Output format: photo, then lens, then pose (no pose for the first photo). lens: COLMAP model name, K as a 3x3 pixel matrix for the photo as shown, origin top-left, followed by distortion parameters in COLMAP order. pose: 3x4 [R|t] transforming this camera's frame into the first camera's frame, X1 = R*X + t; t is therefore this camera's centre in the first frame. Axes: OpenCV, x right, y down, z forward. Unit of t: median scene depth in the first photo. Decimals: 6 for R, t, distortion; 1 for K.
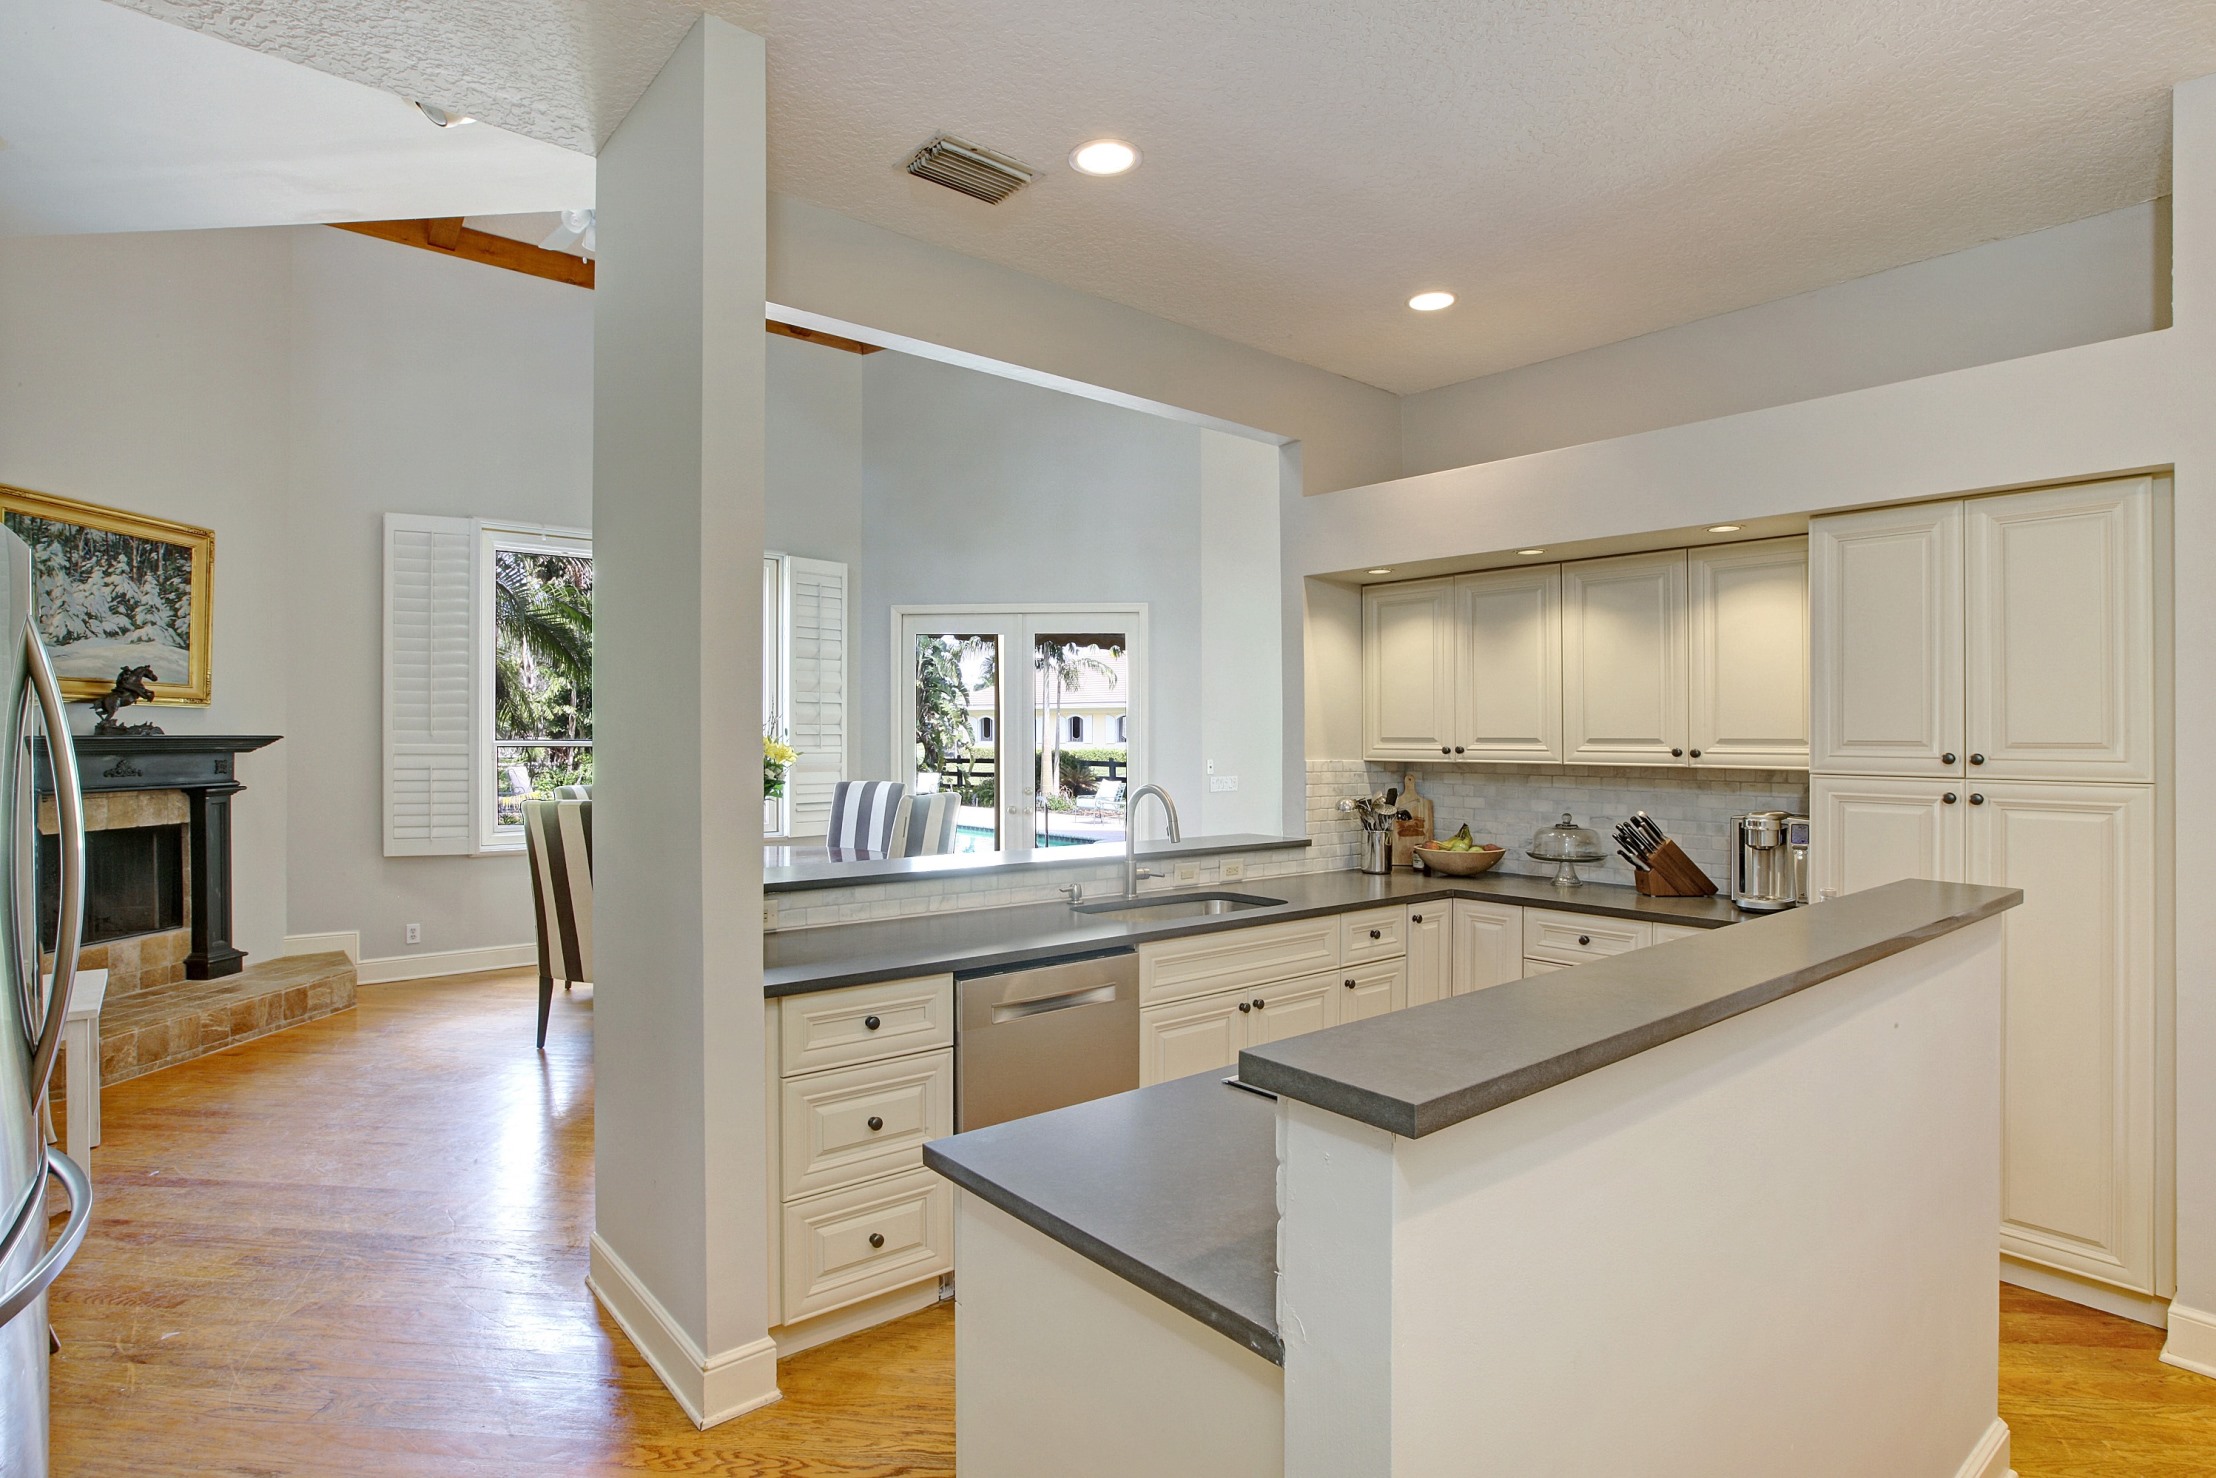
lens RADIAL K [[1135.1, 0, 1107.1], [0, 1135.1, 740.6], [0, 0, 1]] dist [0.000033, 0.000109]
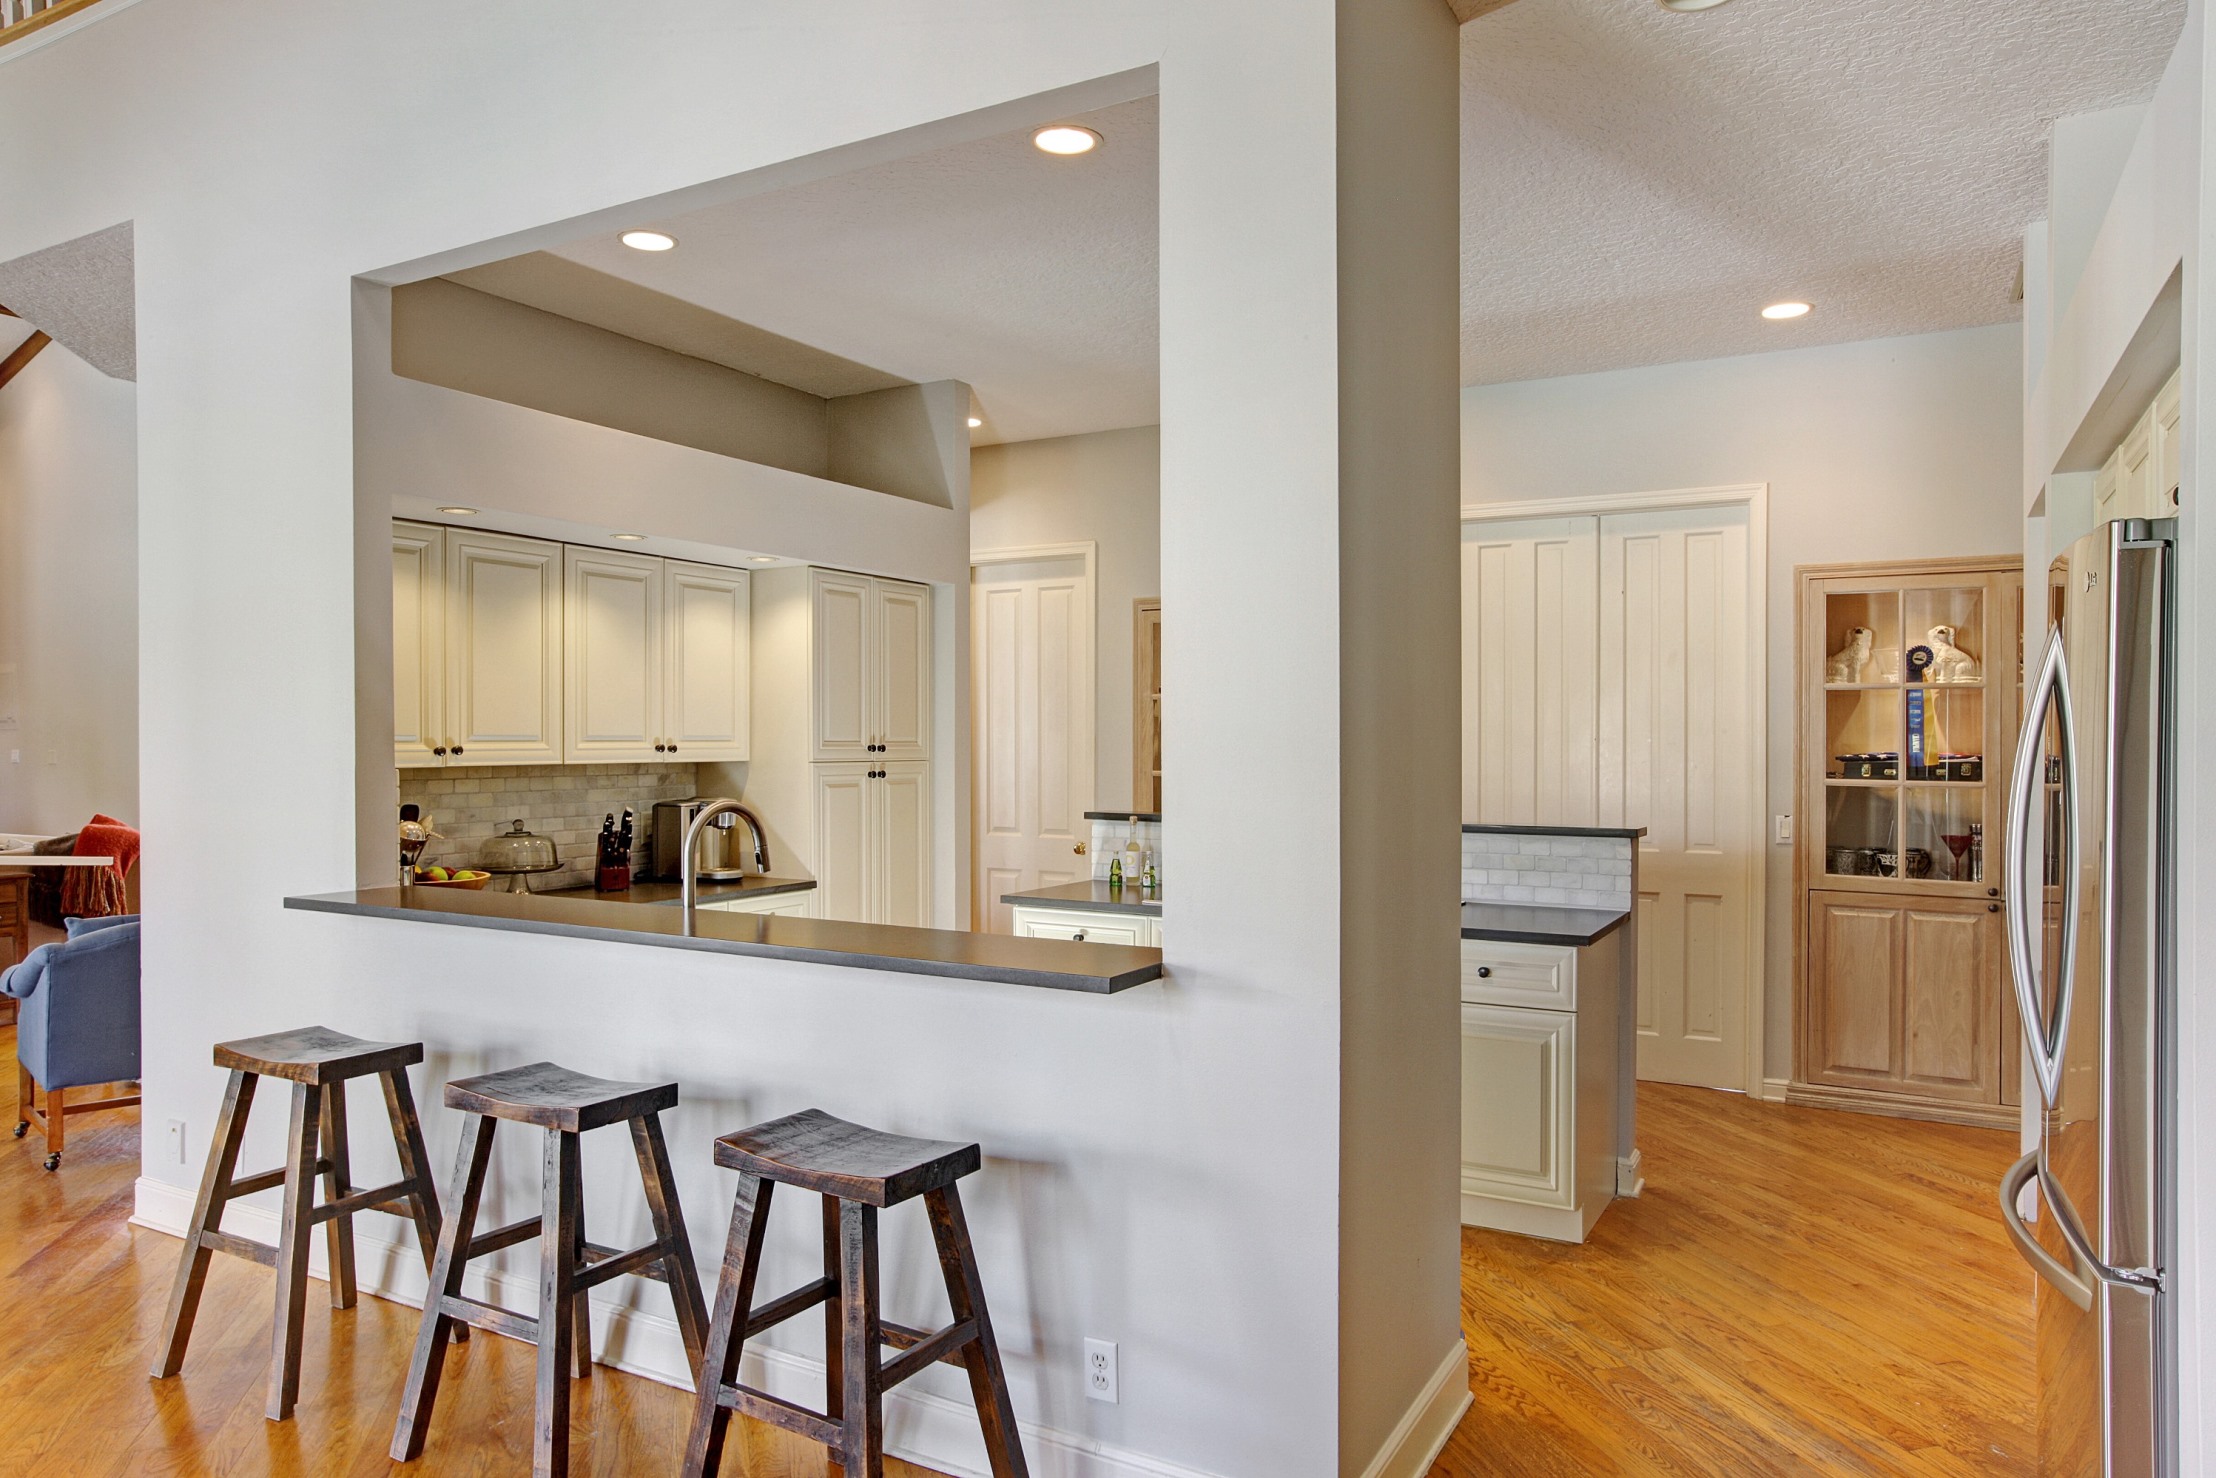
lens RADIAL K [[1423.0, 0, 1107.0], [0, 1423.0, 739.1], [0, 0, 1]] dist [0.000405, 0.000017]
pose [[-0.360415, -0.004545, 0.932781, -0.990791], [0.002345, 0.999981, 0.005779, -0.004954], [-0.932789, 0.004270, -0.360397, 1.198127]]
